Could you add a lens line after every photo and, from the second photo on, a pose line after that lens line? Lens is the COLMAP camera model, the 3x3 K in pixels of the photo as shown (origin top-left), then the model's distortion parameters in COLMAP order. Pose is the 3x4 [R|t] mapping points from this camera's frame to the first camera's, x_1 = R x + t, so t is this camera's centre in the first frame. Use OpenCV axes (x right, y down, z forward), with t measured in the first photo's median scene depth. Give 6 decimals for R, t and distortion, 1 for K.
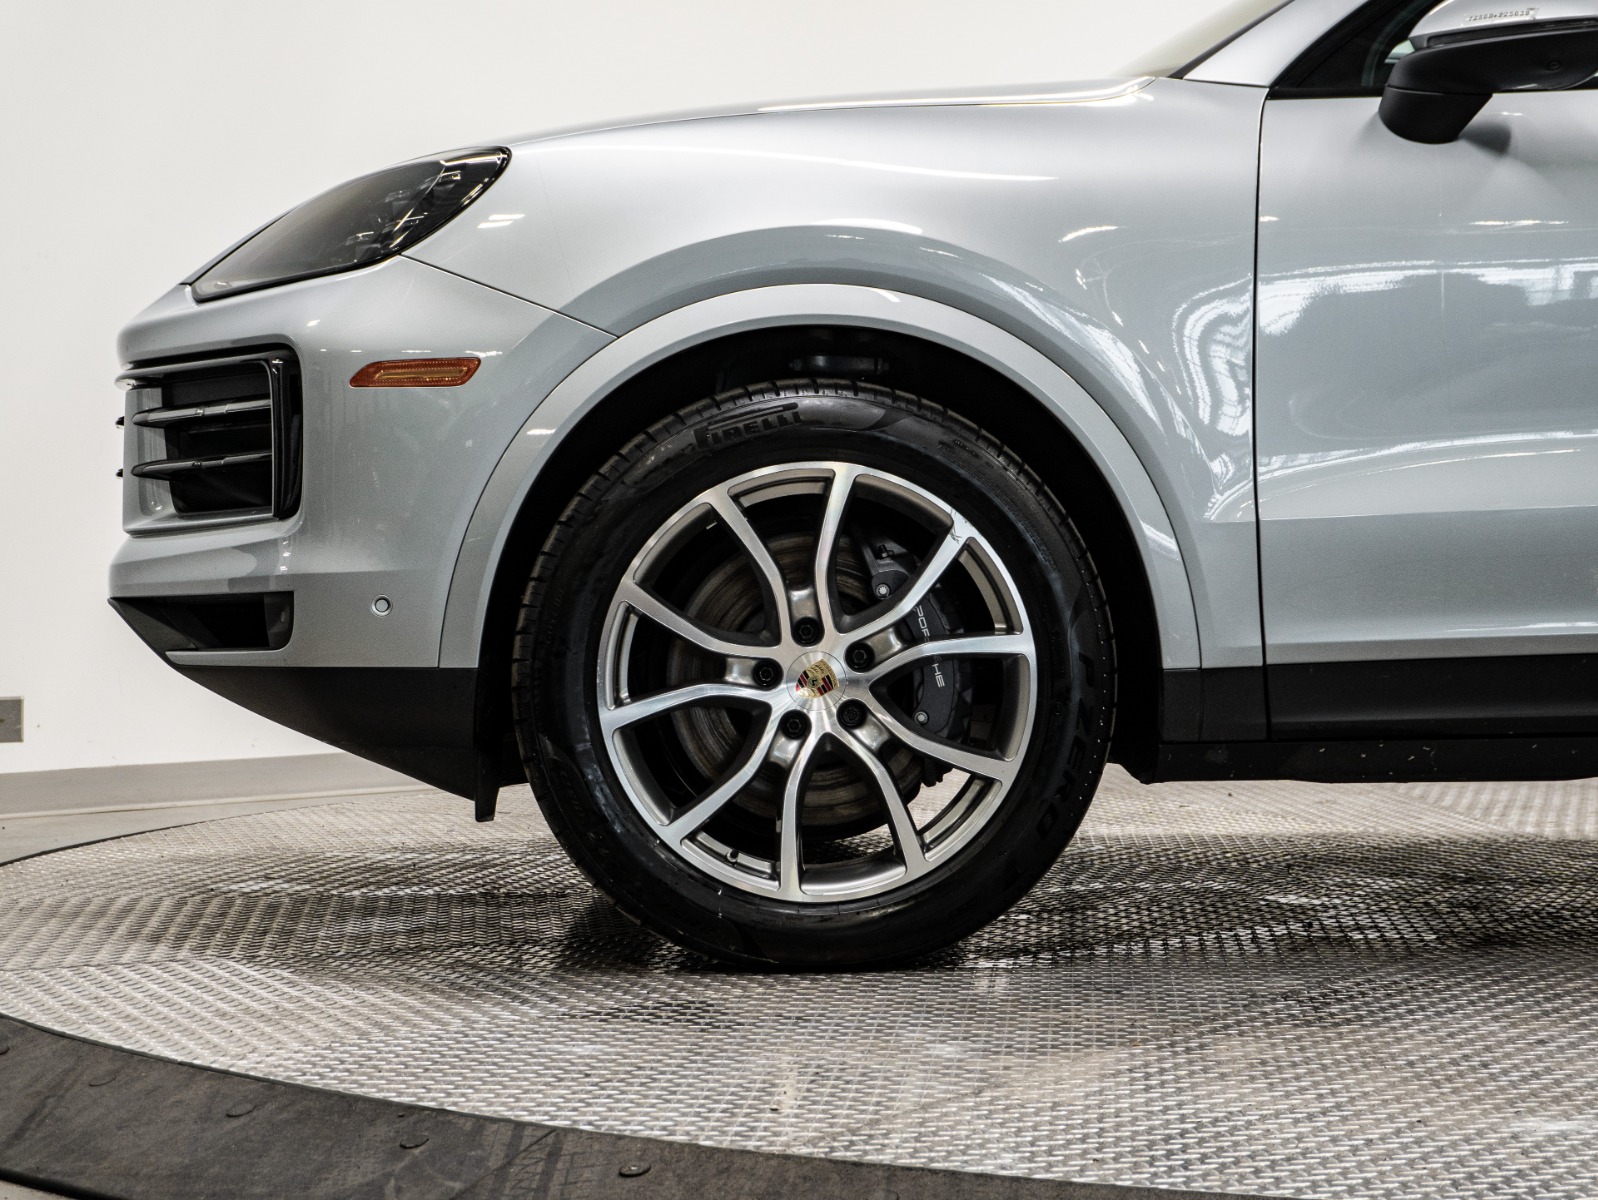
lens RADIAL K [[3196.0, 0, 798.4], [0, 3196.0, 591.4], [0, 0, 1]] dist [-0.042586, 0.000000]
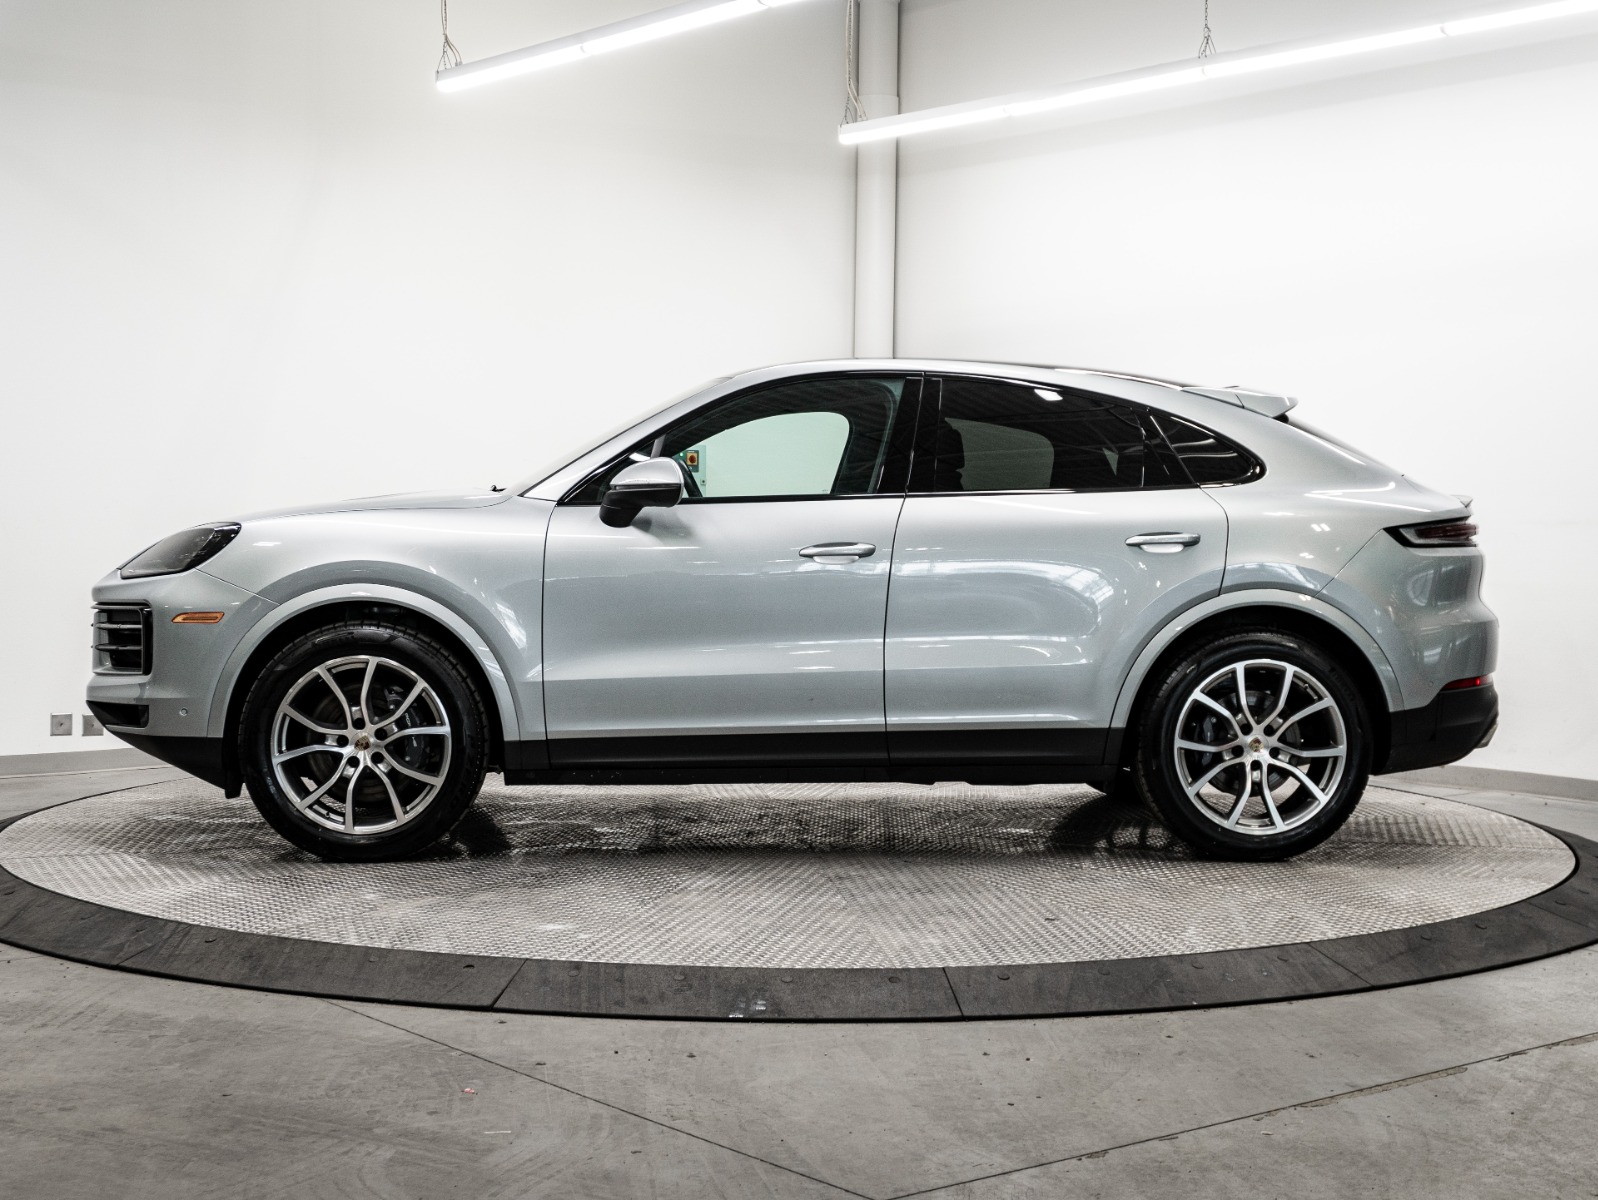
lens RADIAL K [[2069.4, 0, 794.9], [0, 2069.4, 597.2], [0, 0, 1]] dist [-0.015710, 0.000000]
pose [[0.999823, 0.012789, 0.013775, 0.314283], [-0.012909, 0.999879, 0.008655, -0.102732], [-0.013662, -0.008831, 0.999868, -0.593380]]
